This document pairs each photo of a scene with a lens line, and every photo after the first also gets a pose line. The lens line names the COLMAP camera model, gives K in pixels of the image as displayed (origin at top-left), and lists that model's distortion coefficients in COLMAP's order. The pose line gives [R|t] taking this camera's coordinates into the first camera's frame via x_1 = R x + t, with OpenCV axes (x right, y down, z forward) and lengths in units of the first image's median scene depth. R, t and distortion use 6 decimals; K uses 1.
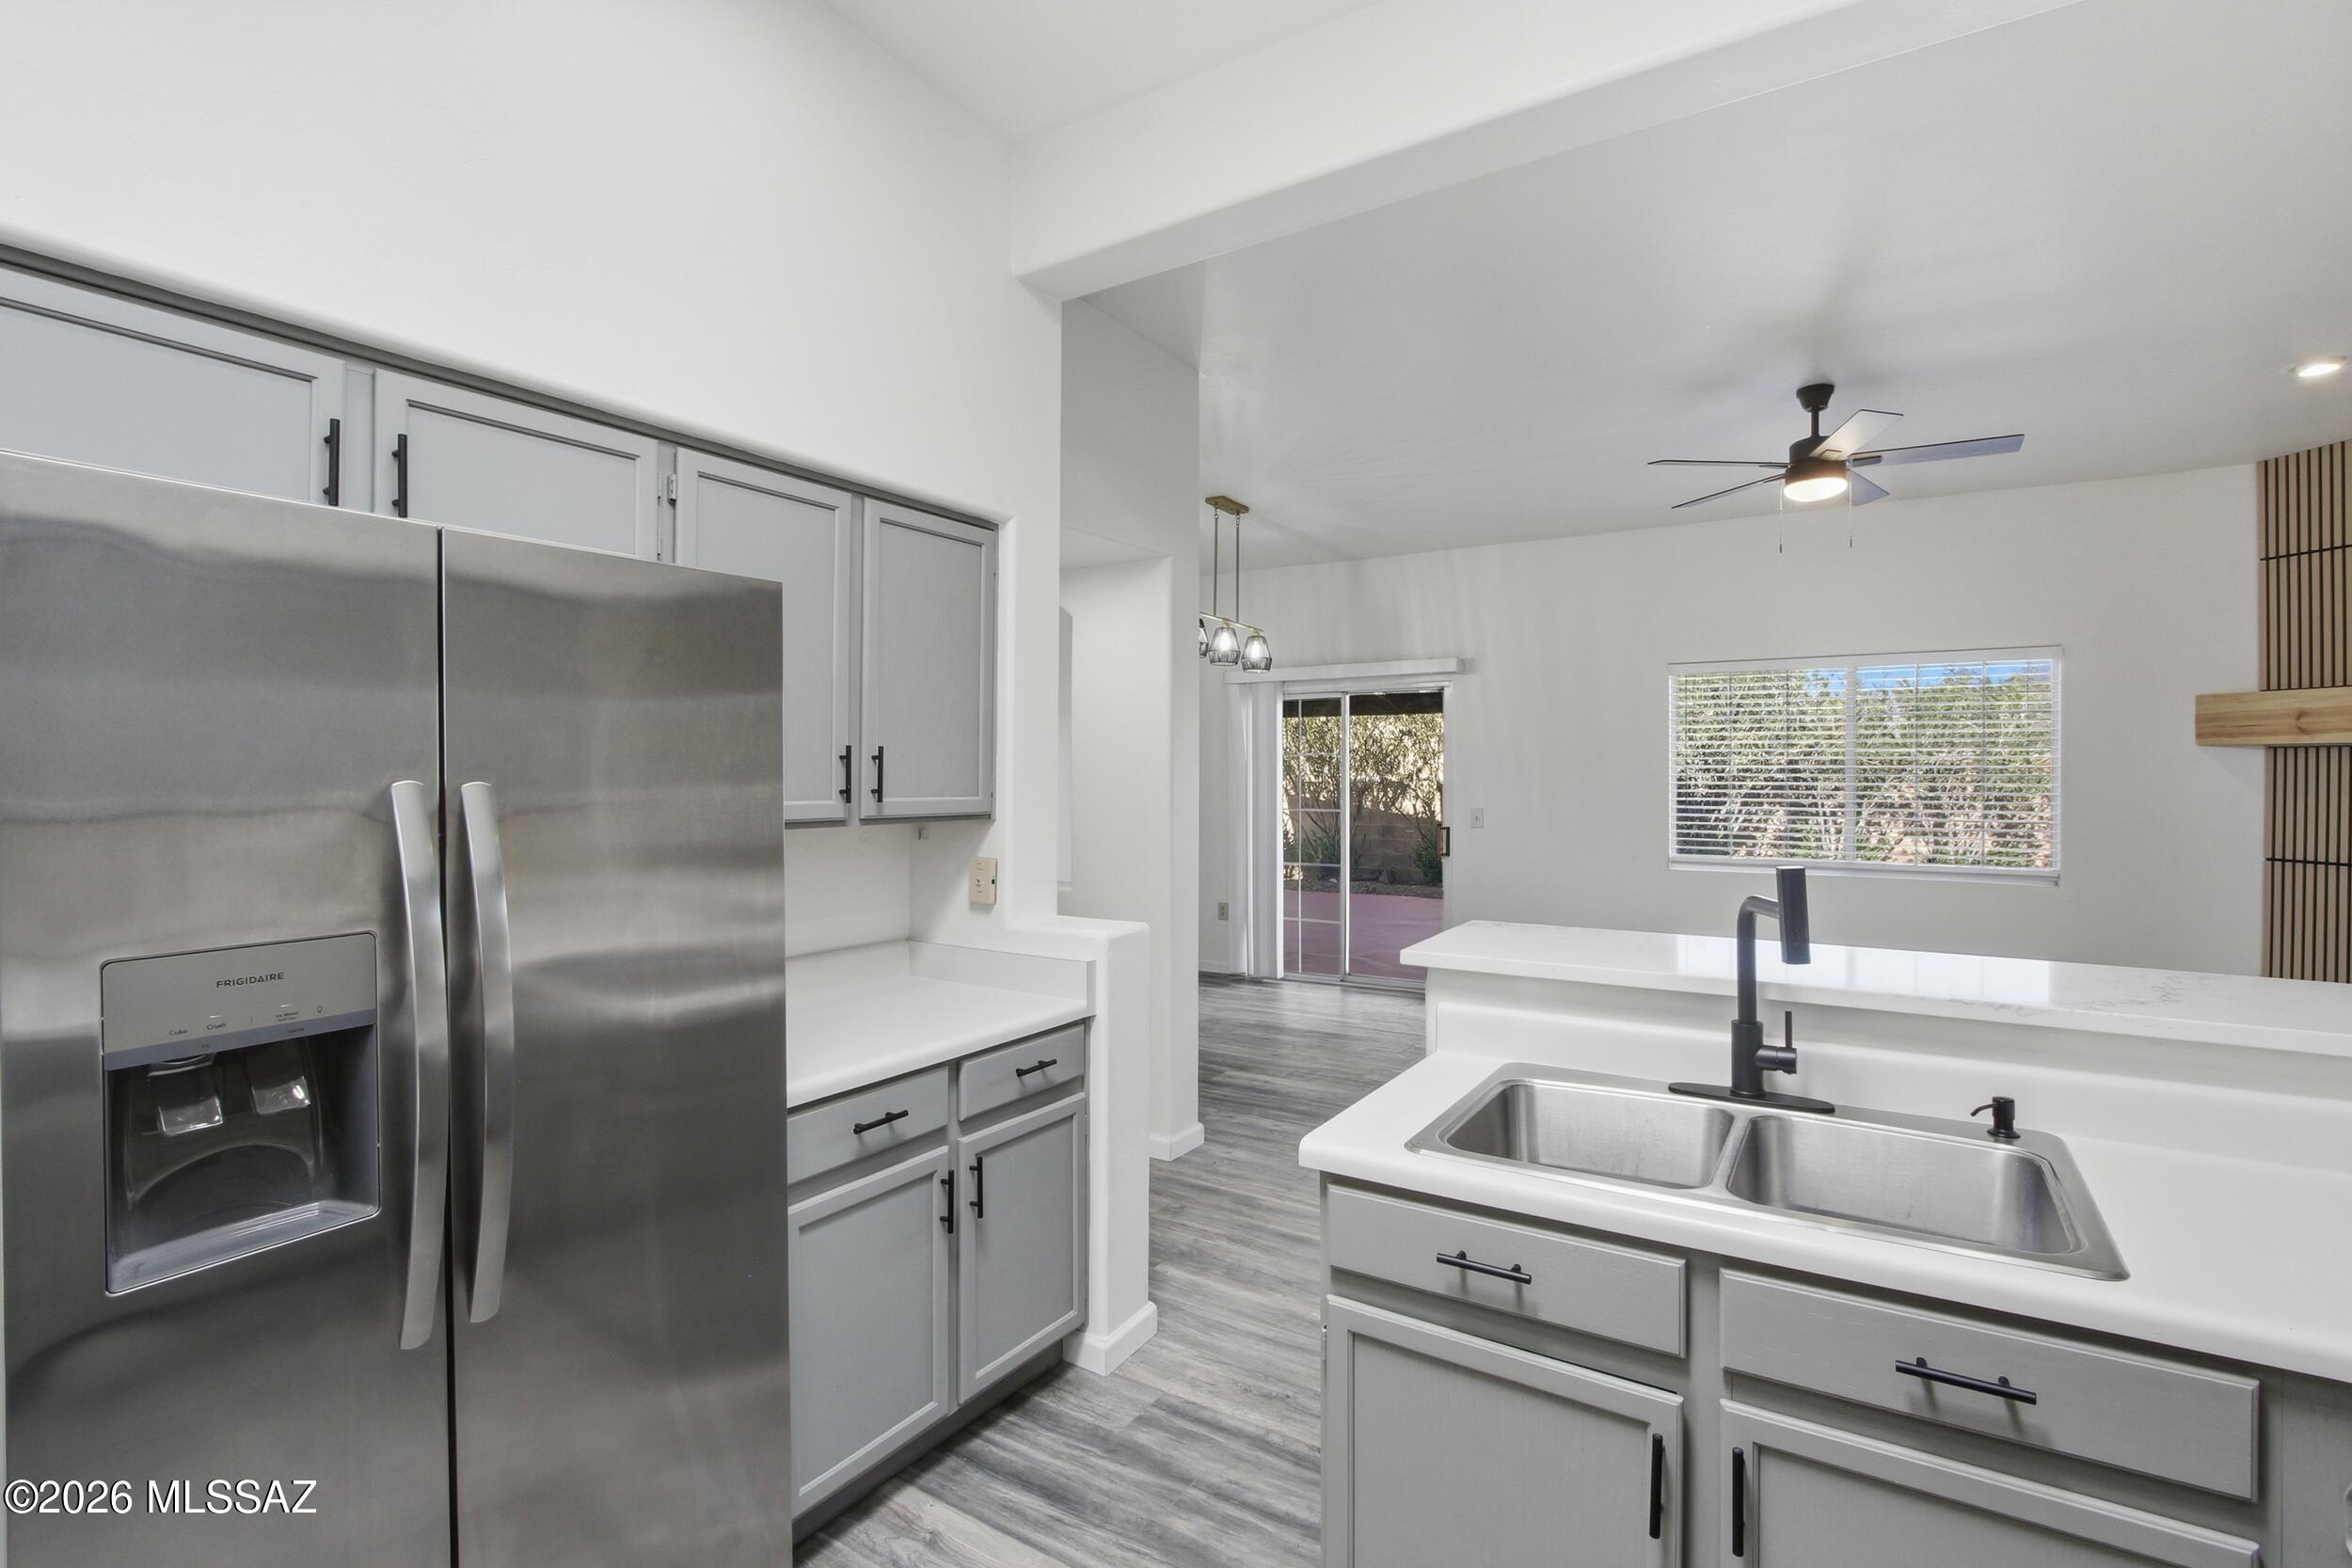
lens RADIAL K [[1123.5, 0, 1176.0], [0, 1123.5, 784.0], [0, 0, 1]] dist [-0.002255, 0.000379]
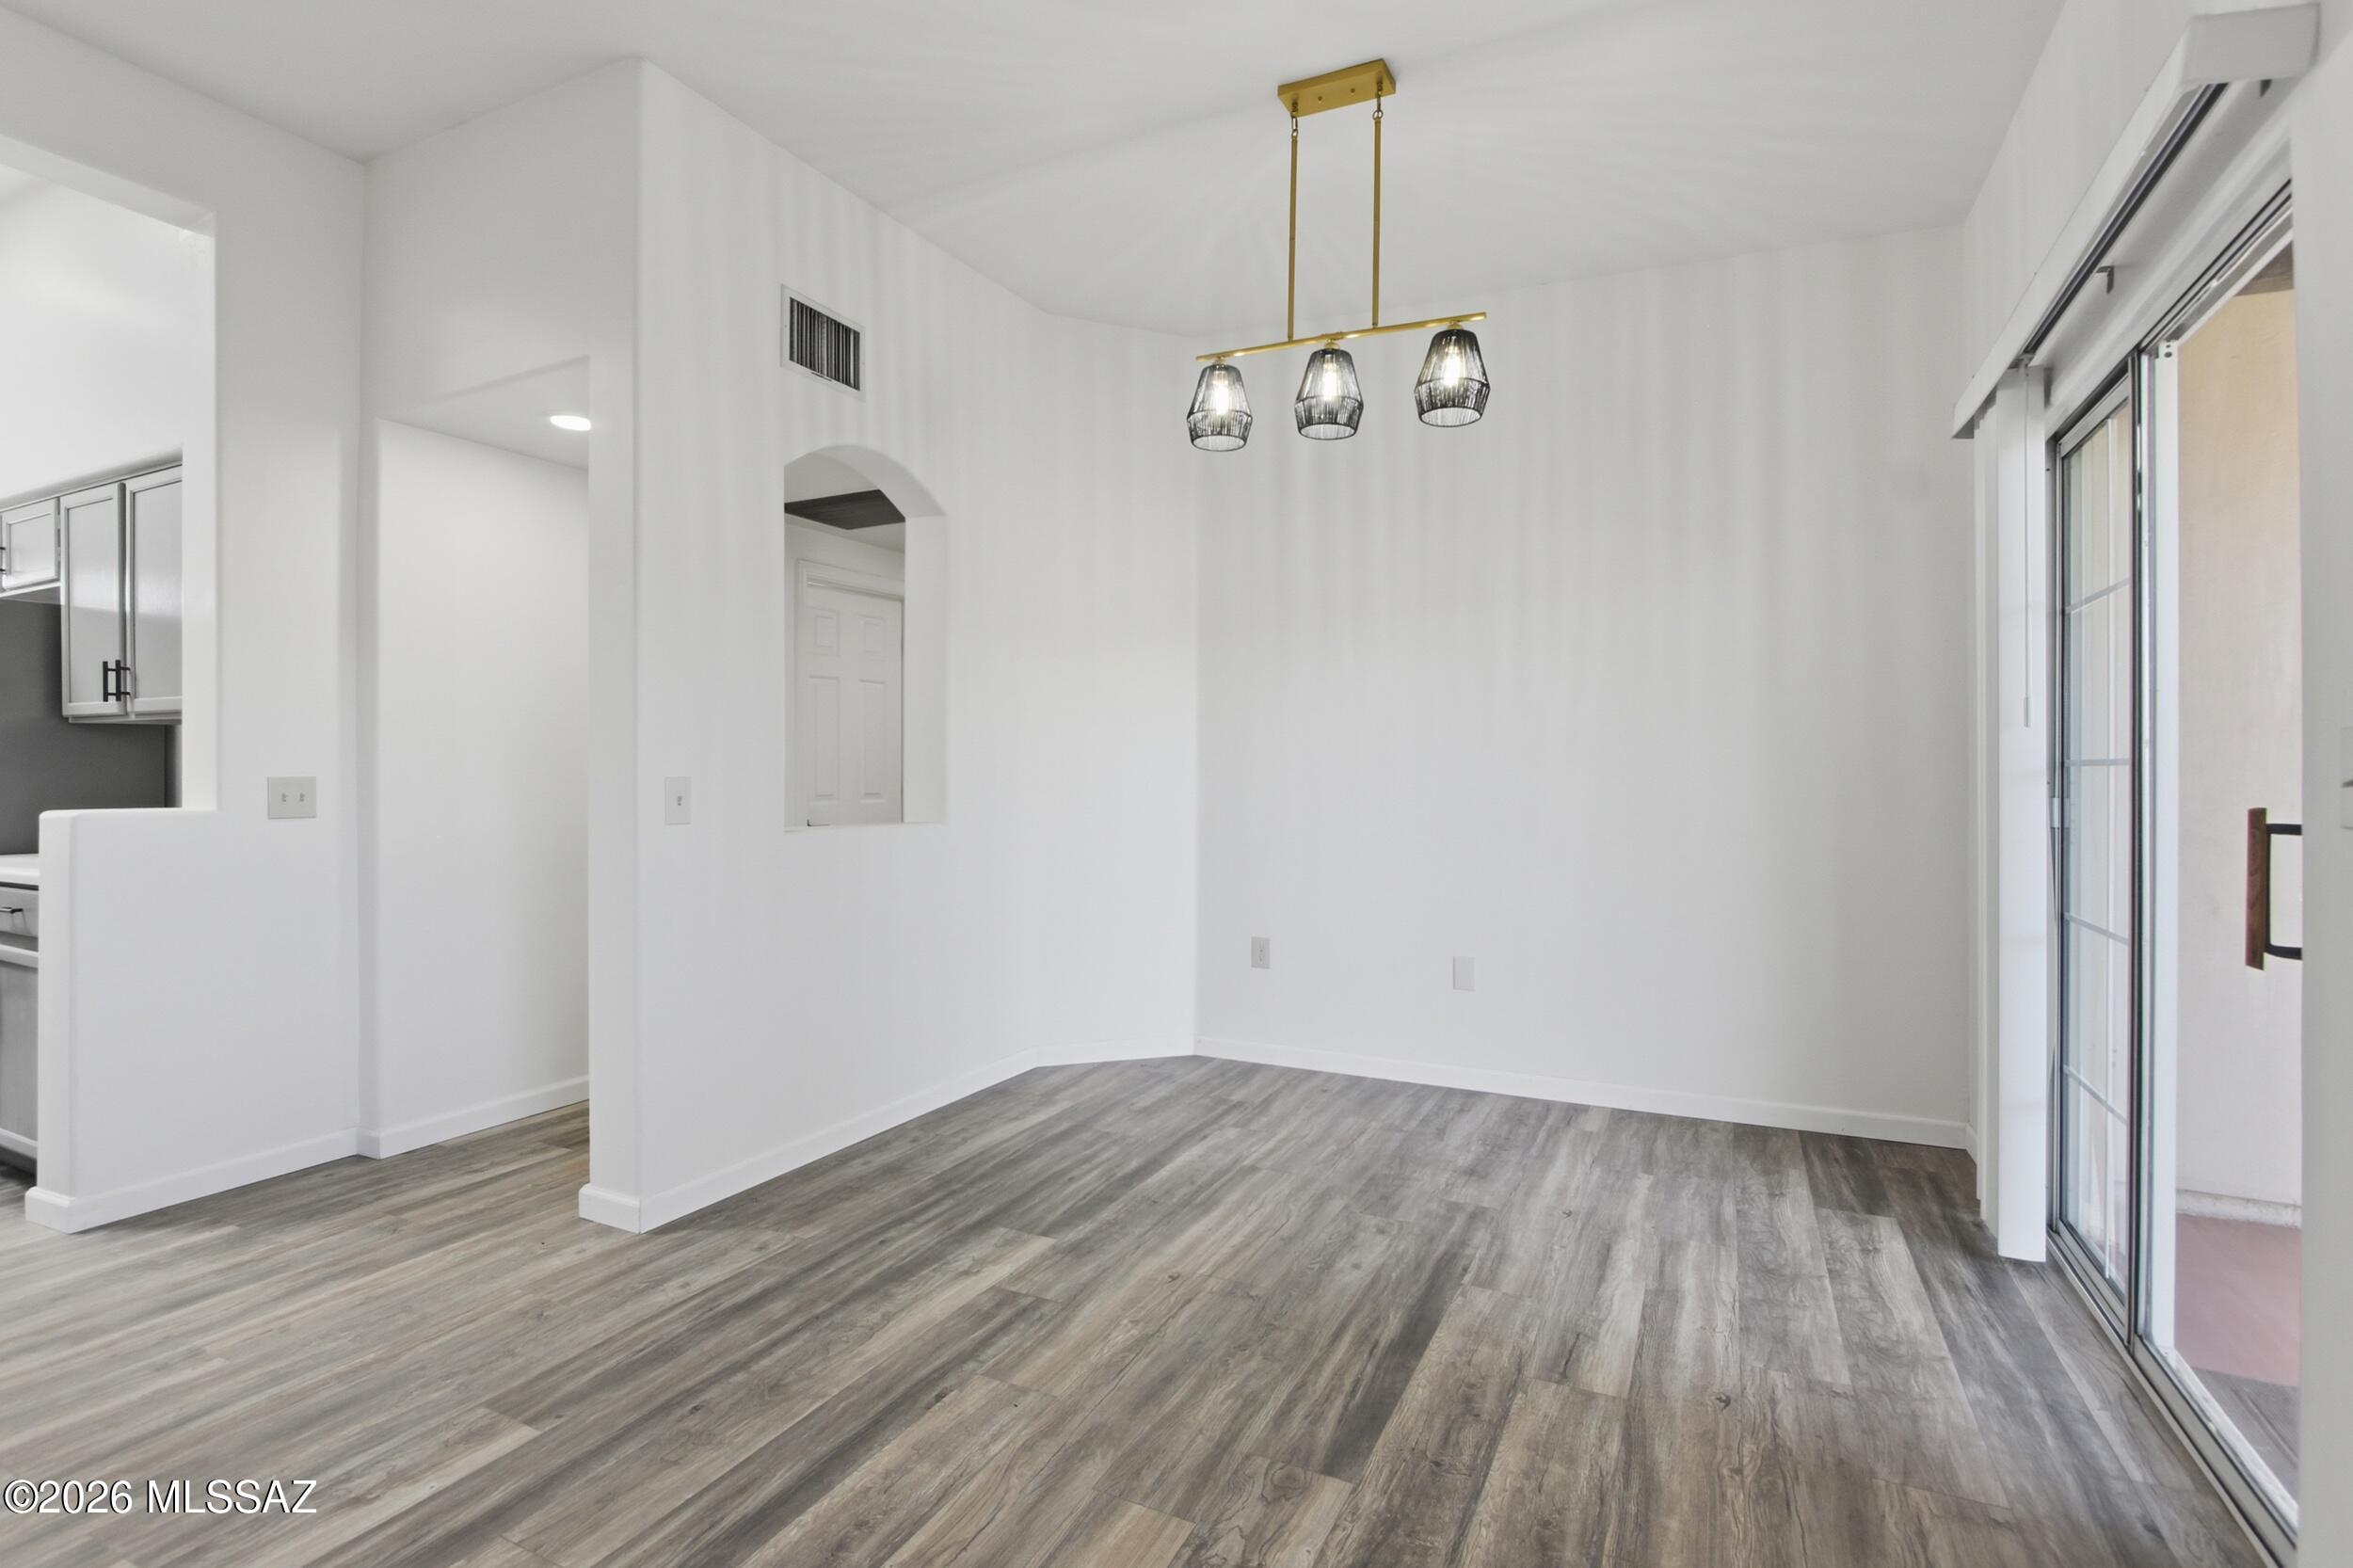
lens RADIAL K [[1124.0, 0, 1176.5], [0, 1124.0, 784.0], [0, 0, 1]] dist [-0.002255, 0.000379]
pose [[0.091418, 0.007341, -0.995786, 0.633259], [-0.007993, 0.999946, 0.006638, 0.045091], [0.995781, 0.007352, 0.091471, 1.125827]]
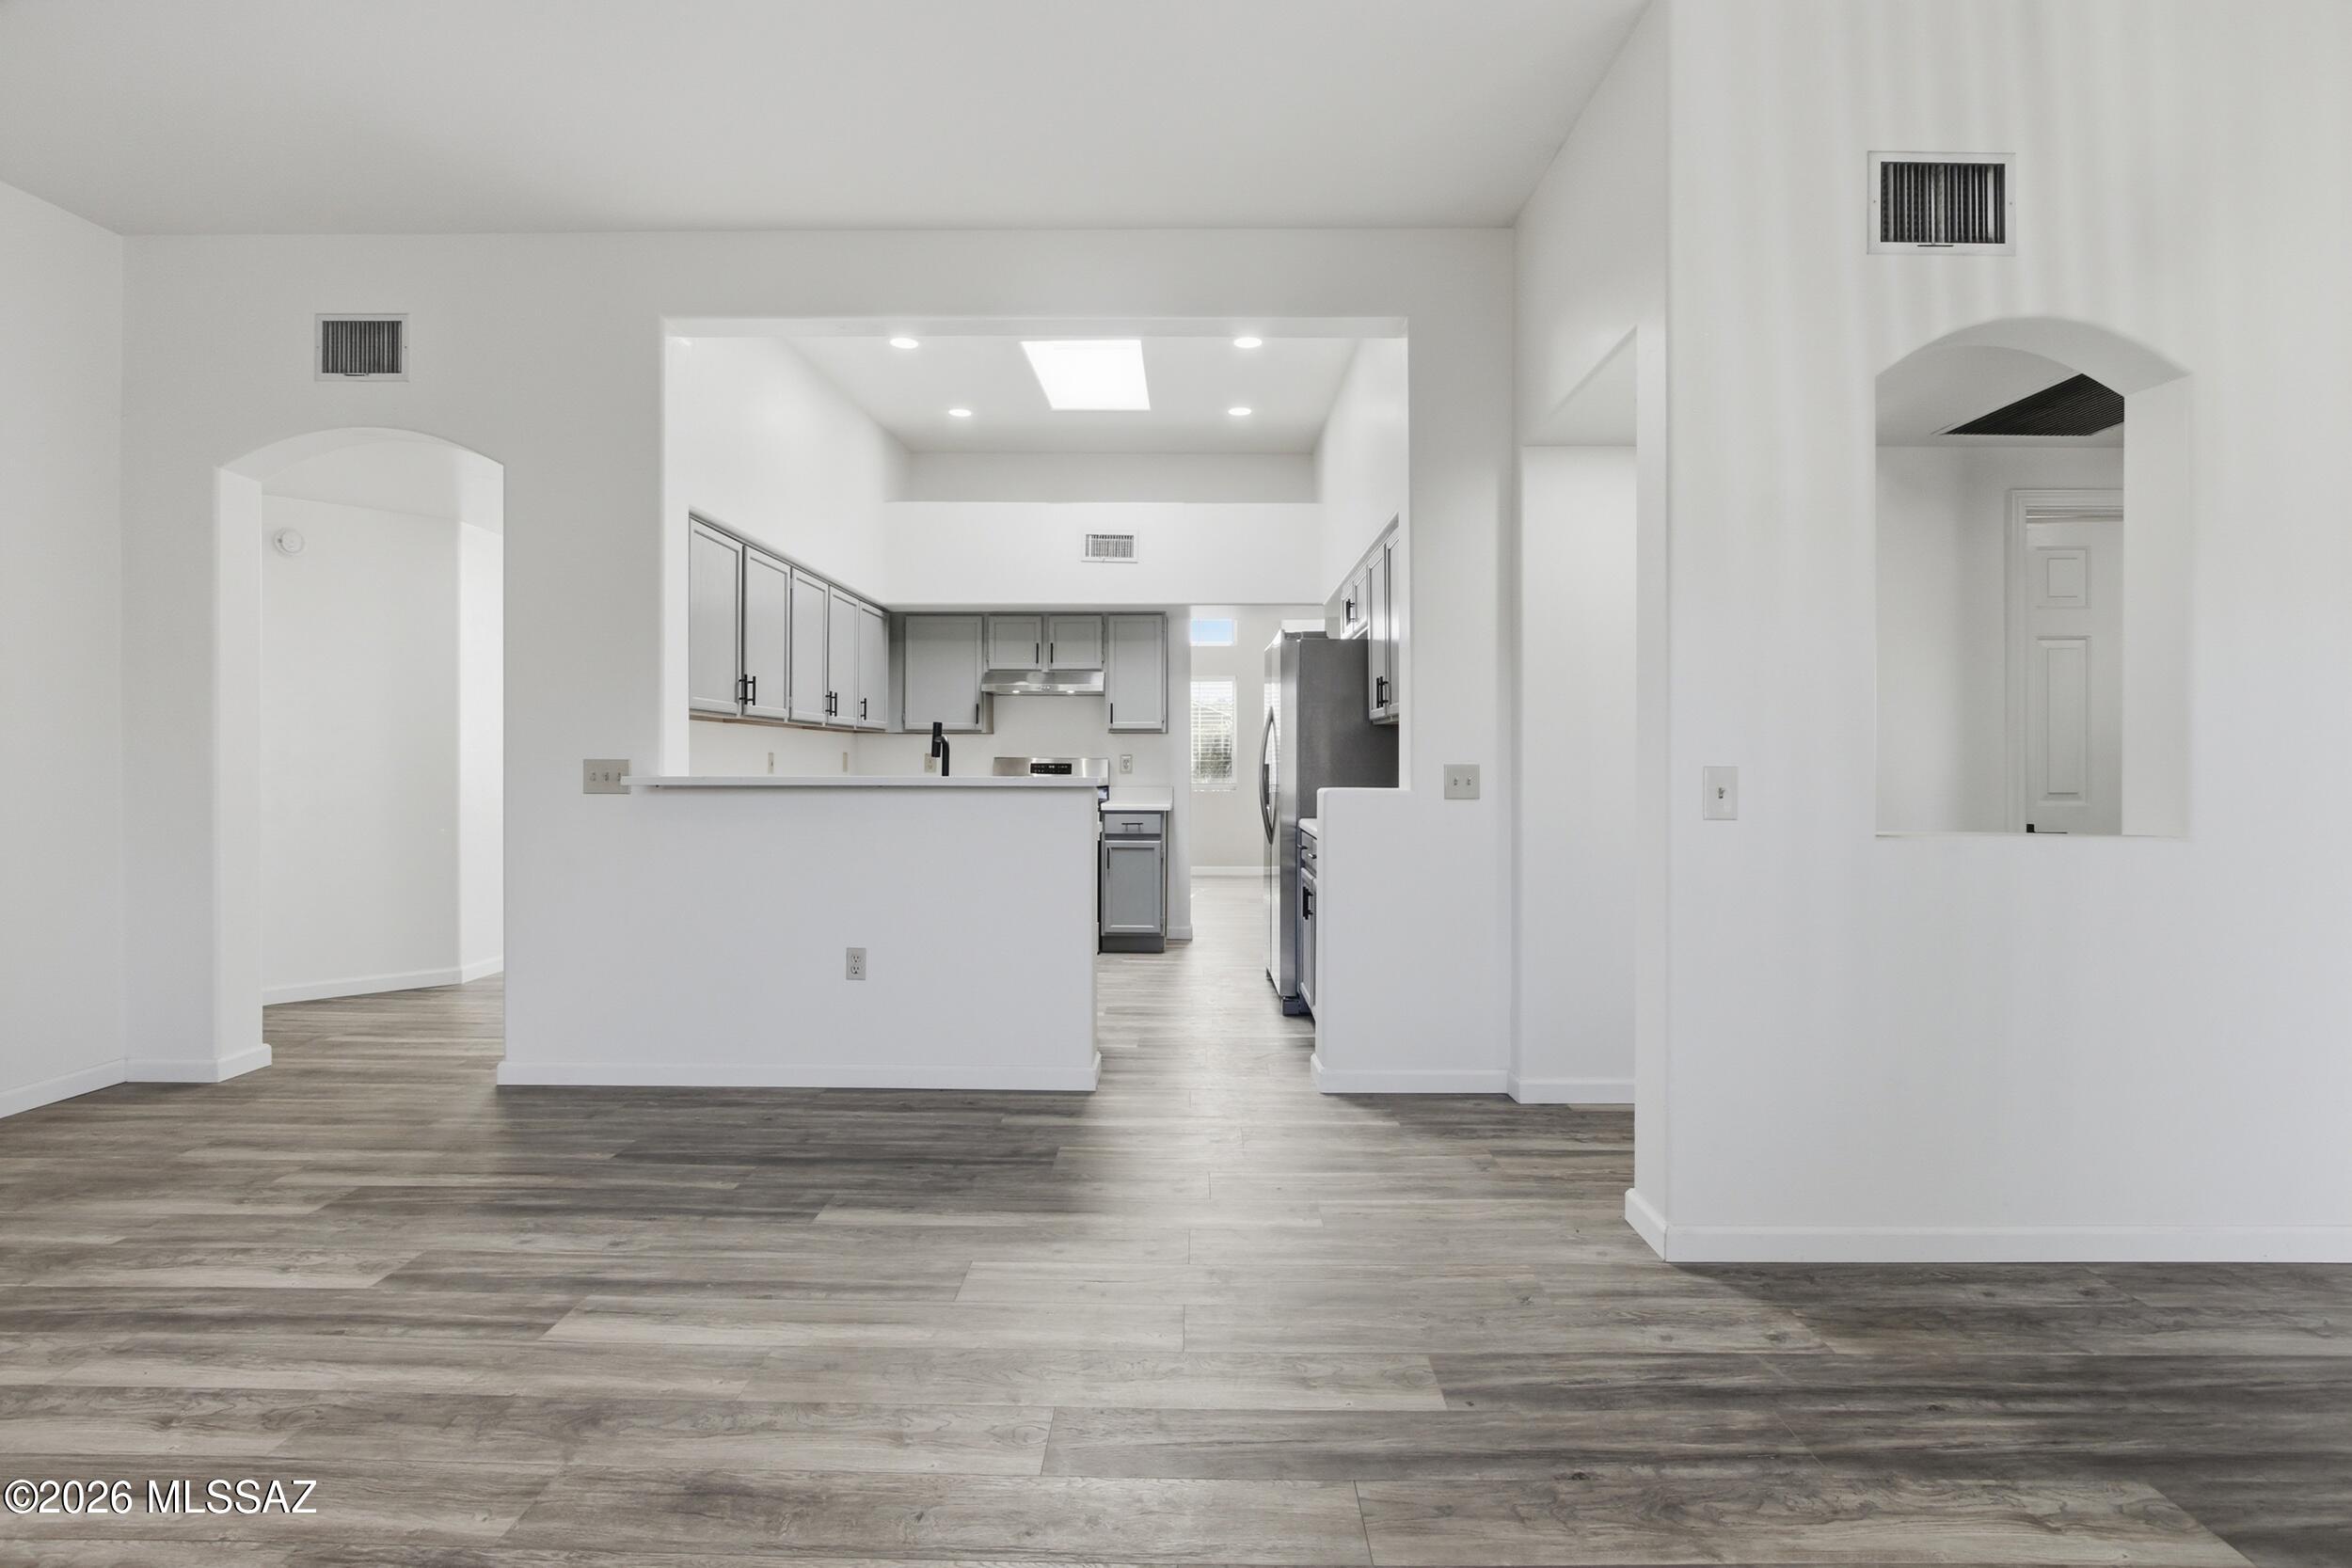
lens RADIAL K [[1096.1, 0, 1176.1], [0, 1096.1, 772.3], [0, 0, 1]] dist [-0.004158, 0.000511]
pose [[-0.854894, 0.000129, -0.518803, 0.499541], [-0.009397, 0.999832, 0.015733, 0.044417], [0.518717, 0.018325, -0.854749, 1.227137]]
